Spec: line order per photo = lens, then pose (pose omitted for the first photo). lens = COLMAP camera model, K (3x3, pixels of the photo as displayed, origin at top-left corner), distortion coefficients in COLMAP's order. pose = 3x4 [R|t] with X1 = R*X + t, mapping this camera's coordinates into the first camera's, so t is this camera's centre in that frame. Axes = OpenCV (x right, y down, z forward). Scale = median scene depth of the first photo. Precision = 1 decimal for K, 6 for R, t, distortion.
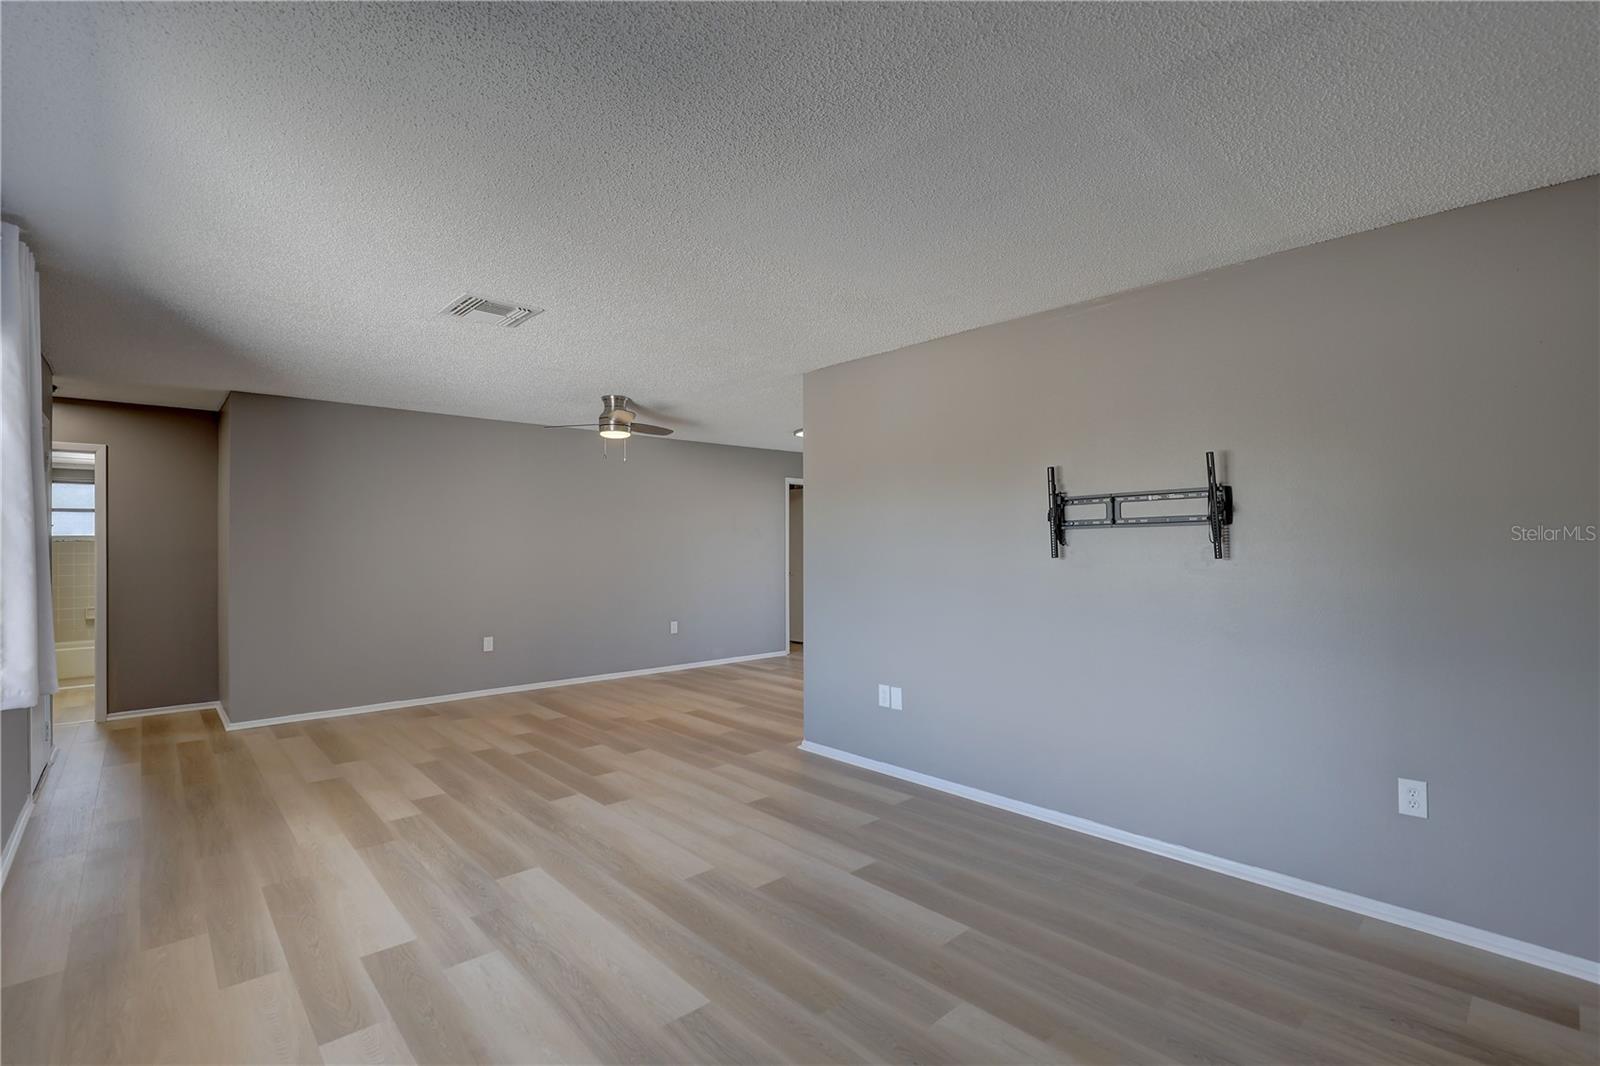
lens RADIAL K [[730.6, 0, 809.2], [0, 730.6, 538.5], [0, 0, 1]] dist [-0.037193, 0.007101]
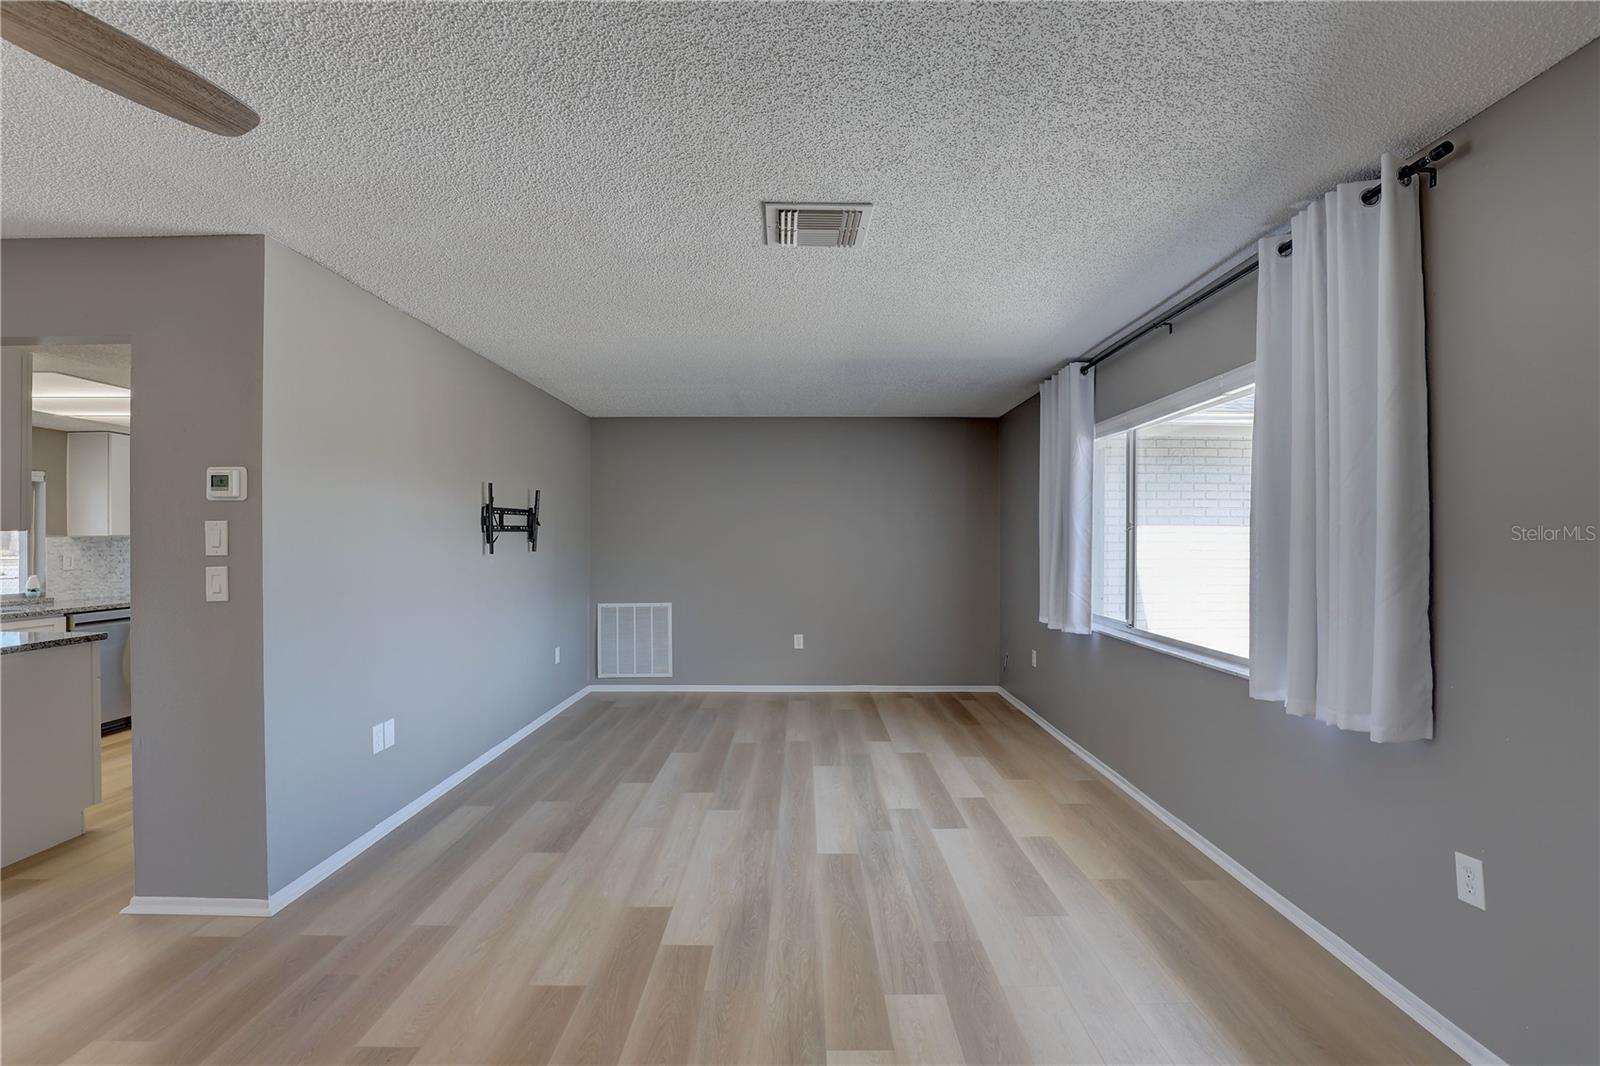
lens RADIAL K [[730.6, 0, 809.2], [0, 730.6, 538.5], [0, 0, 1]] dist [-0.037193, 0.007101]
pose [[-0.735972, 0.006044, 0.676985, -0.994470], [-0.001967, 0.999937, -0.011065, 0.013142], [-0.677009, -0.009476, -0.735914, 1.647594]]
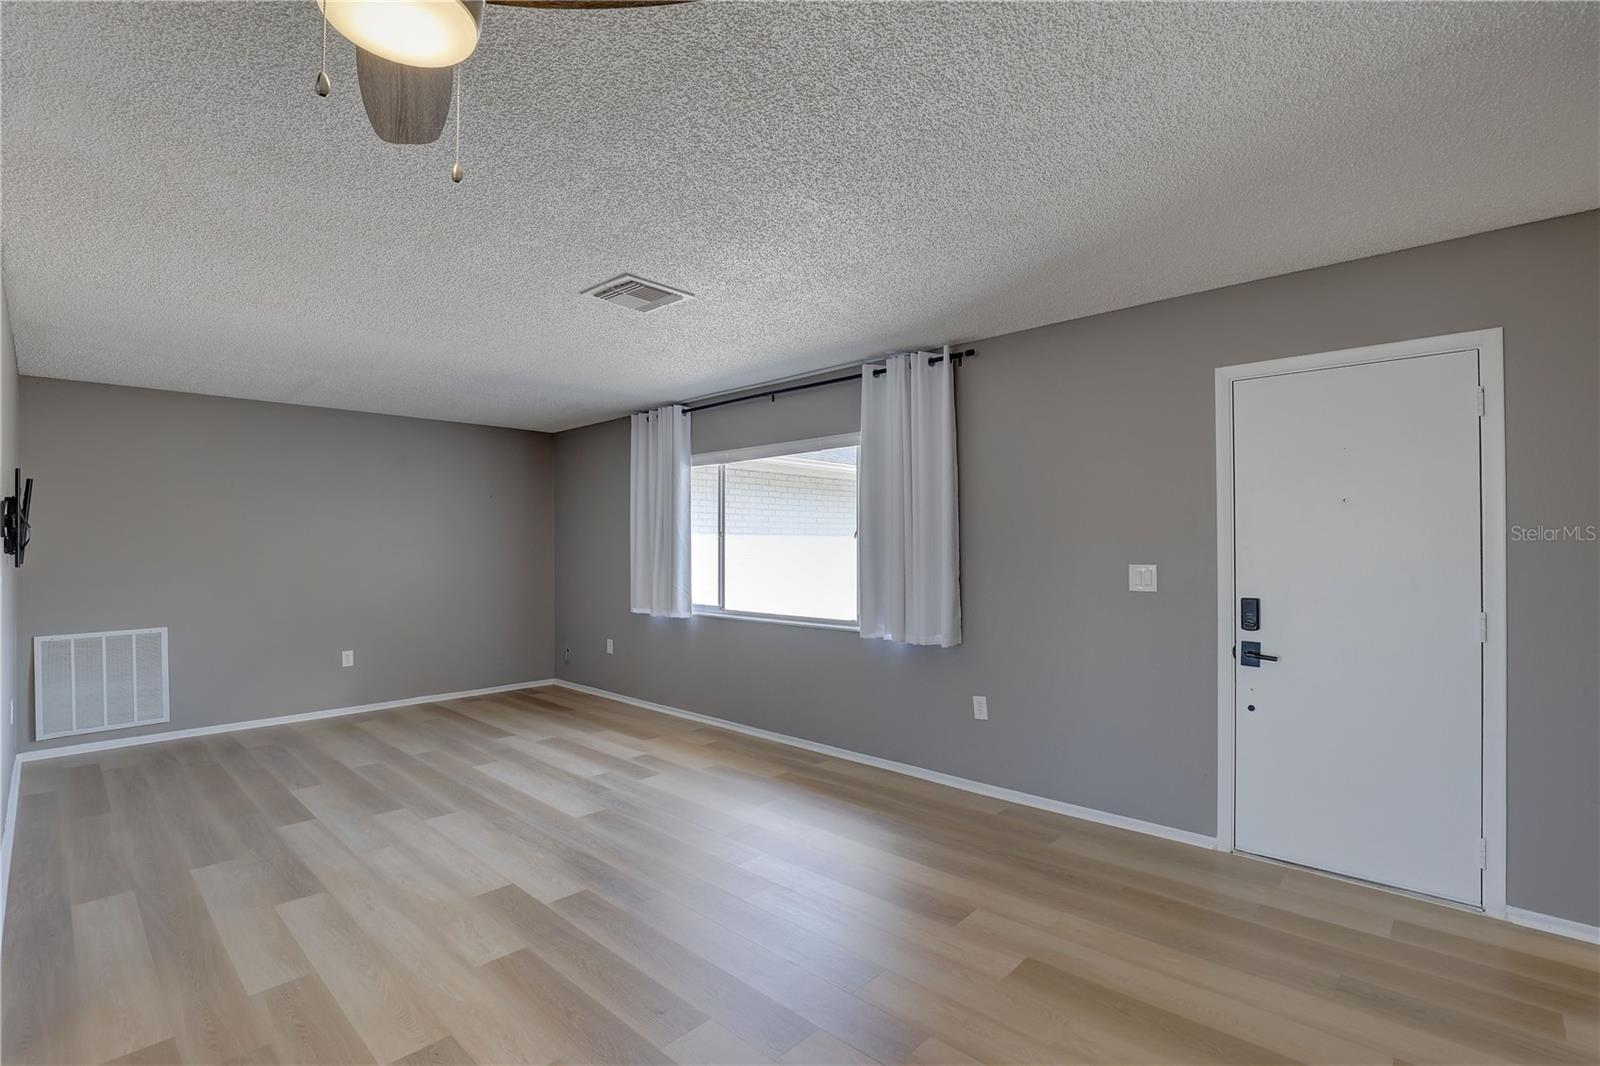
lens RADIAL K [[730.6, 0, 809.2], [0, 730.6, 538.5], [0, 0, 1]] dist [-0.037193, 0.007101]
pose [[-0.997340, 0.008796, -0.072362, -0.626310], [0.009929, 0.999833, -0.015316, 0.014732], [0.072216, -0.015994, -0.997261, 2.063175]]
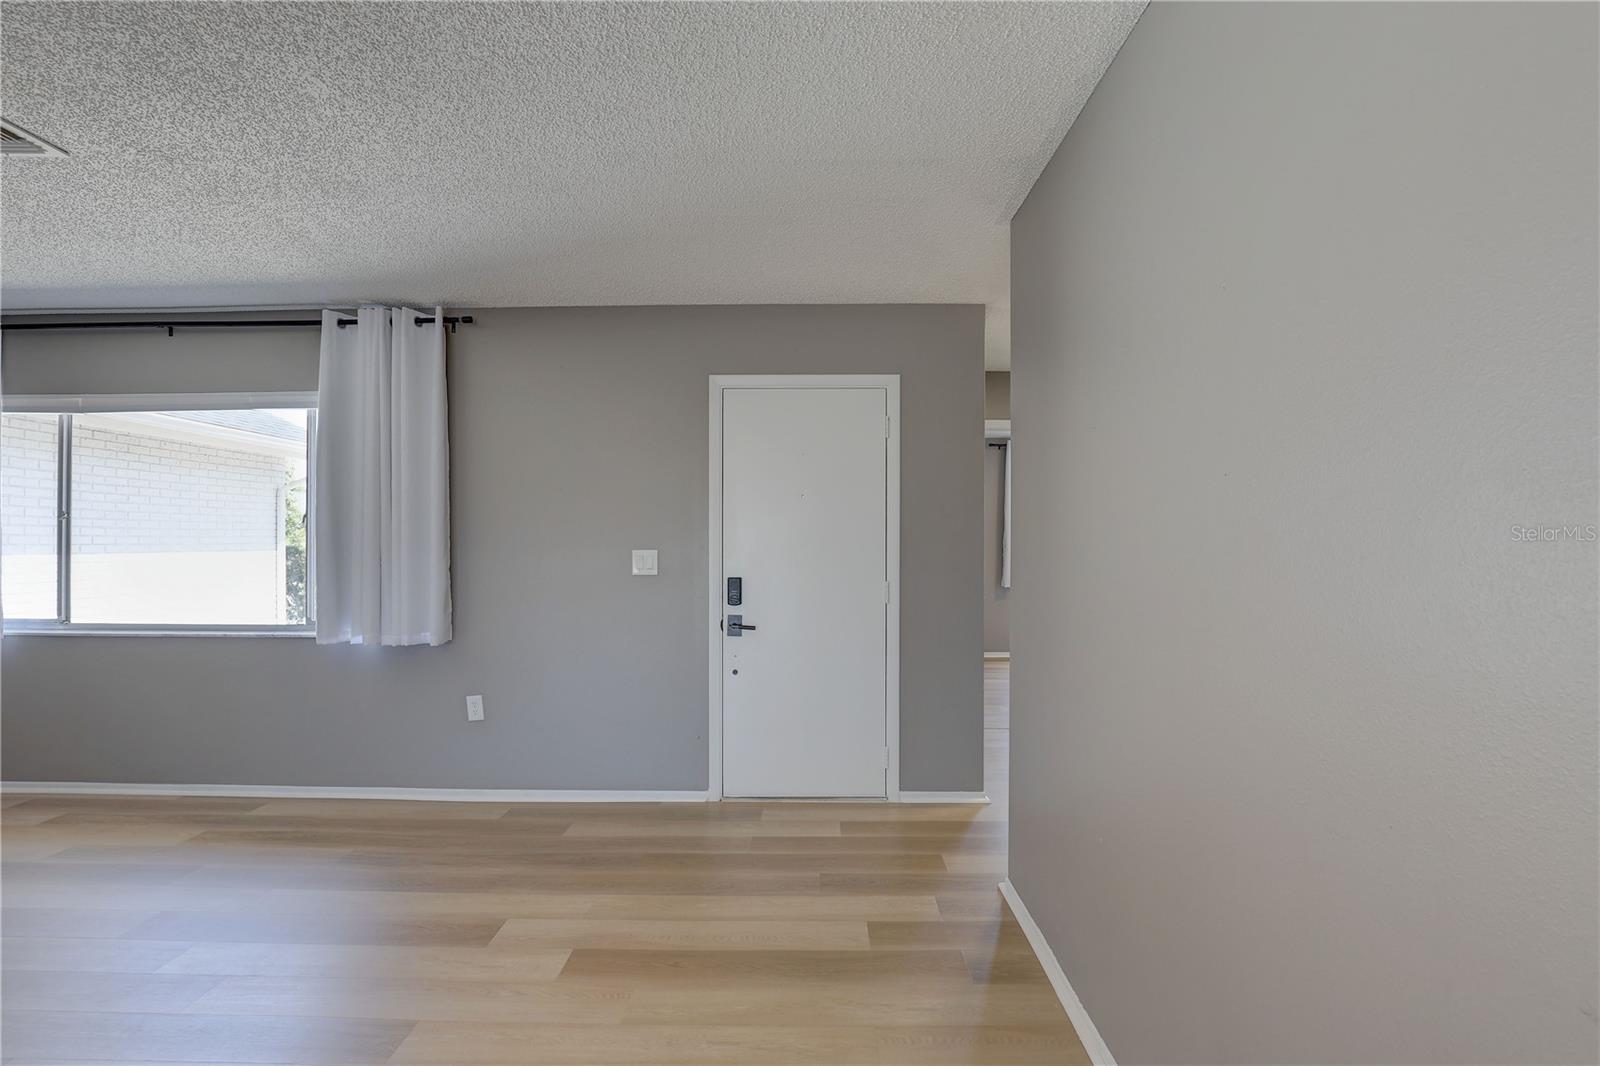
lens RADIAL K [[730.6, 0, 809.2], [0, 730.6, 538.5], [0, 0, 1]] dist [-0.037193, 0.007101]
pose [[-0.688286, 0.004709, -0.725424, -0.543763], [0.009034, 0.999957, -0.002080, 0.028249], [0.725383, -0.007985, -0.688299, 2.006608]]
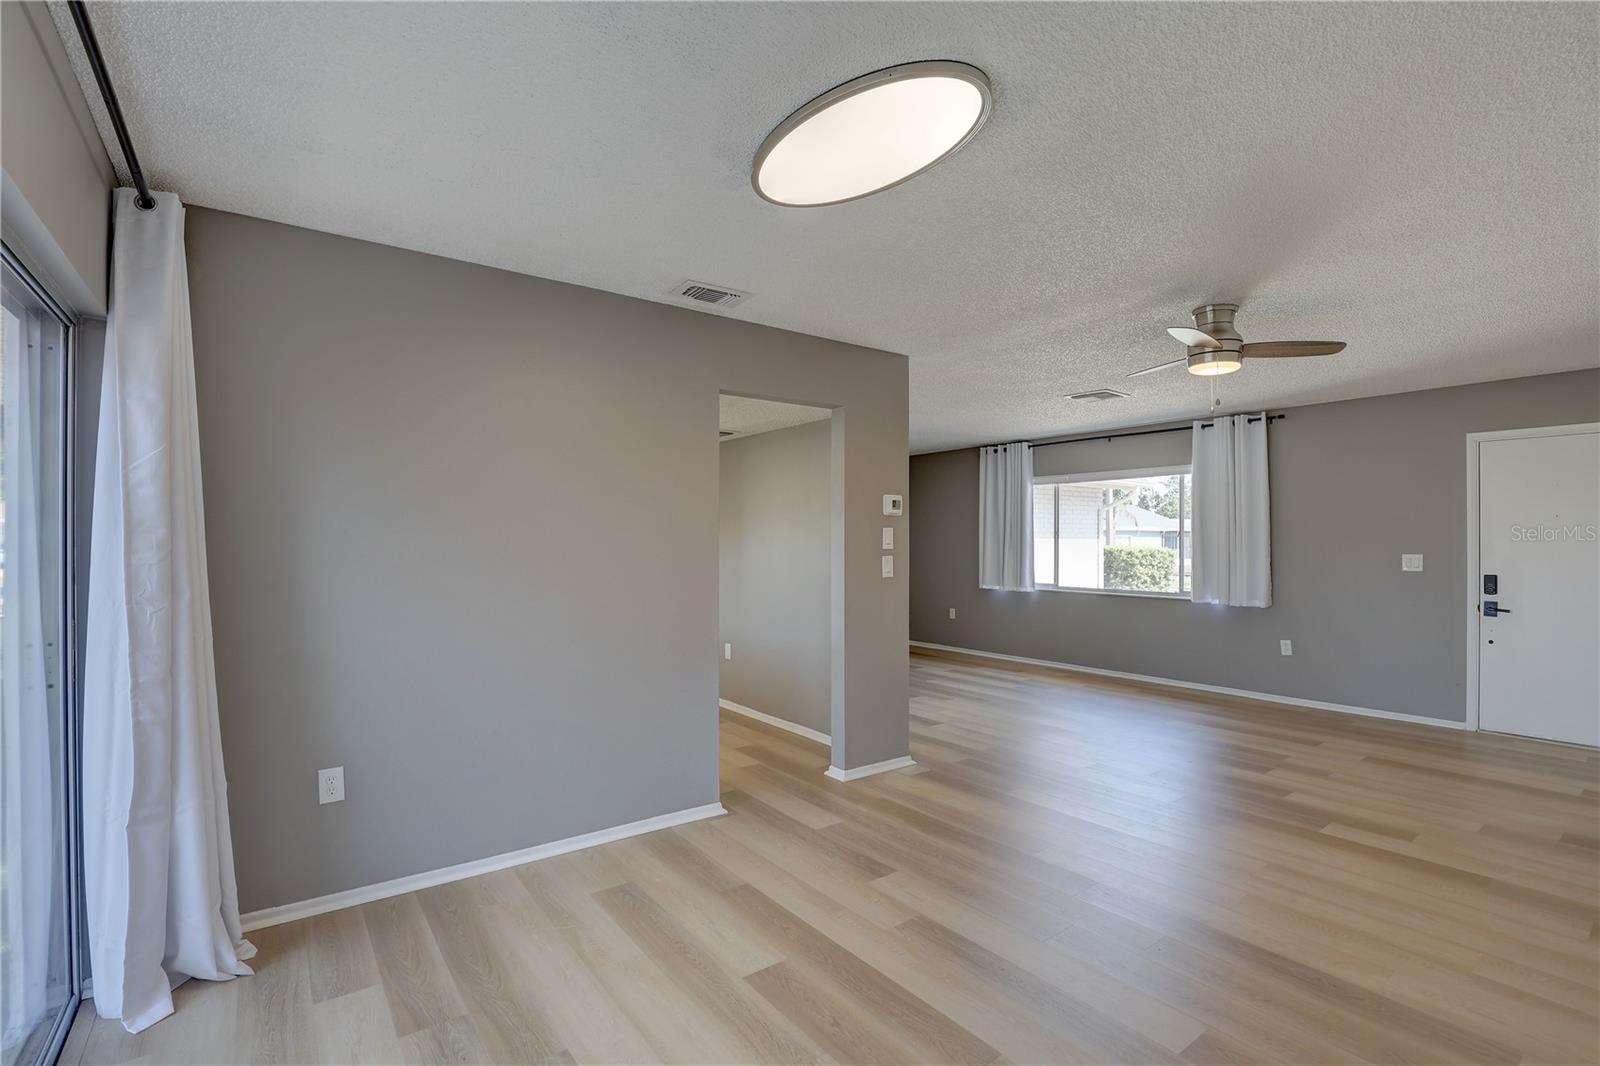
lens RADIAL K [[730.6, 0, 809.2], [0, 730.6, 538.5], [0, 0, 1]] dist [-0.037193, 0.007101]
pose [[-0.994578, 0.003827, 0.103923, 0.030584], [0.002642, 0.999930, -0.011539, 0.019963], [-0.103960, -0.011202, -0.994518, 2.835486]]
